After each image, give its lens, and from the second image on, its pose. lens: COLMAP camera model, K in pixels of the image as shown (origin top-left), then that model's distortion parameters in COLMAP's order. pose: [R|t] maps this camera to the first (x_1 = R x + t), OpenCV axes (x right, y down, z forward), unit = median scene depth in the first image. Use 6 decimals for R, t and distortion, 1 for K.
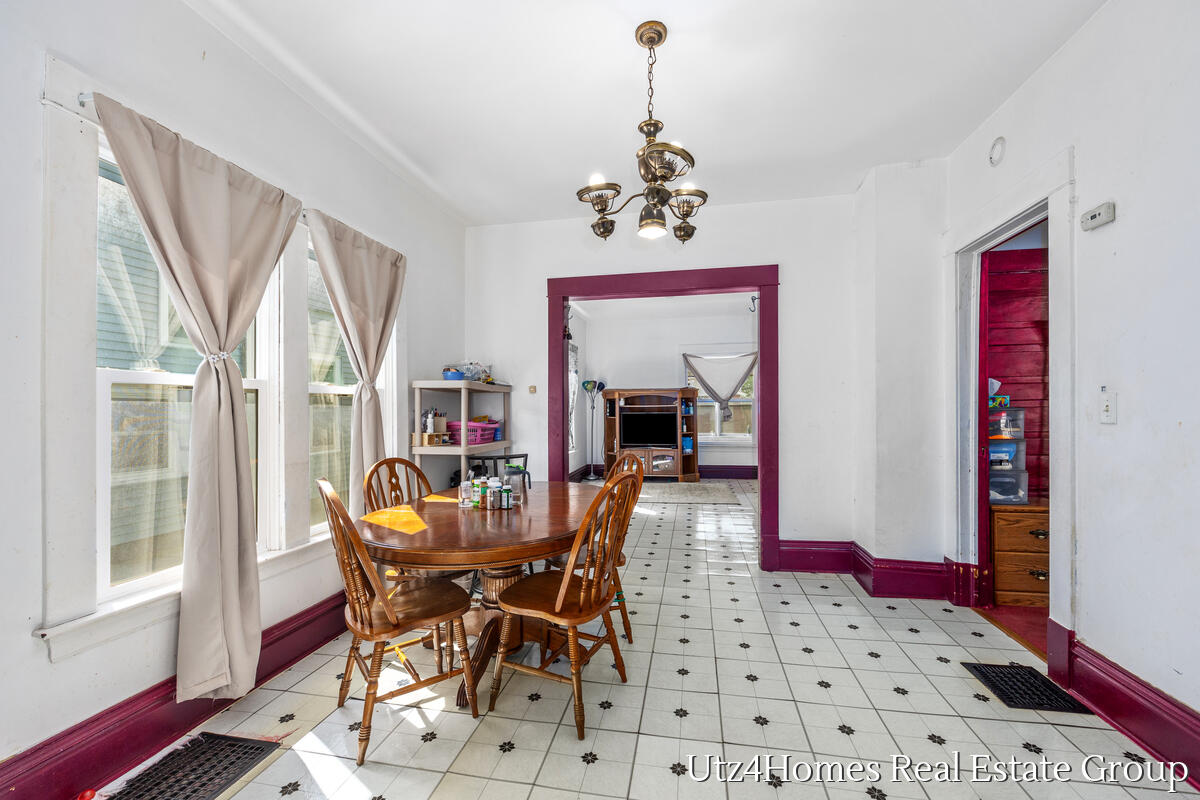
lens RADIAL K [[481.5, 0, 601.0], [0, 481.5, 403.2], [0, 0, 1]] dist [-0.000988, 0.000061]
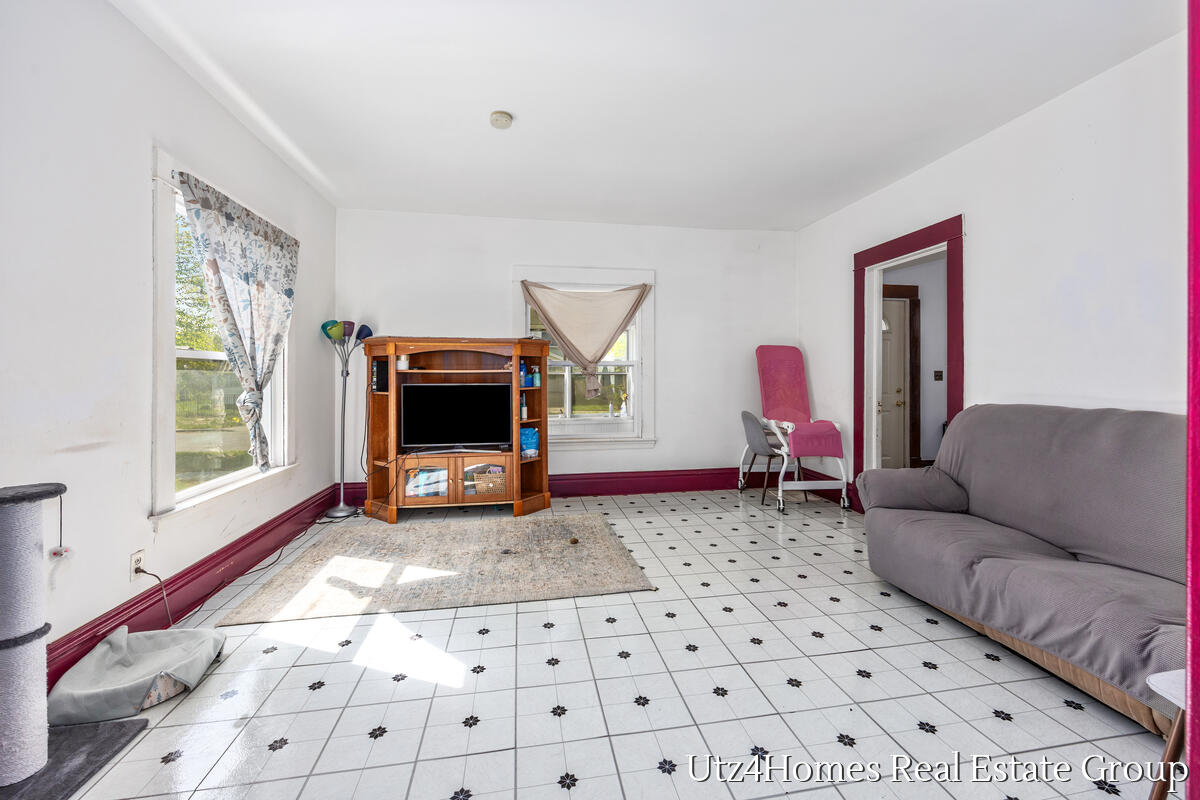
lens RADIAL K [[481.5, 0, 612.2], [0, 481.5, 374.8], [0, 0, 1]] dist [-0.000988, 0.000061]
pose [[0.933727, 0.008874, 0.357876, 0.068258], [-0.010518, 0.999941, 0.002648, 0.006542], [-0.357831, -0.006236, 0.933765, 0.442961]]
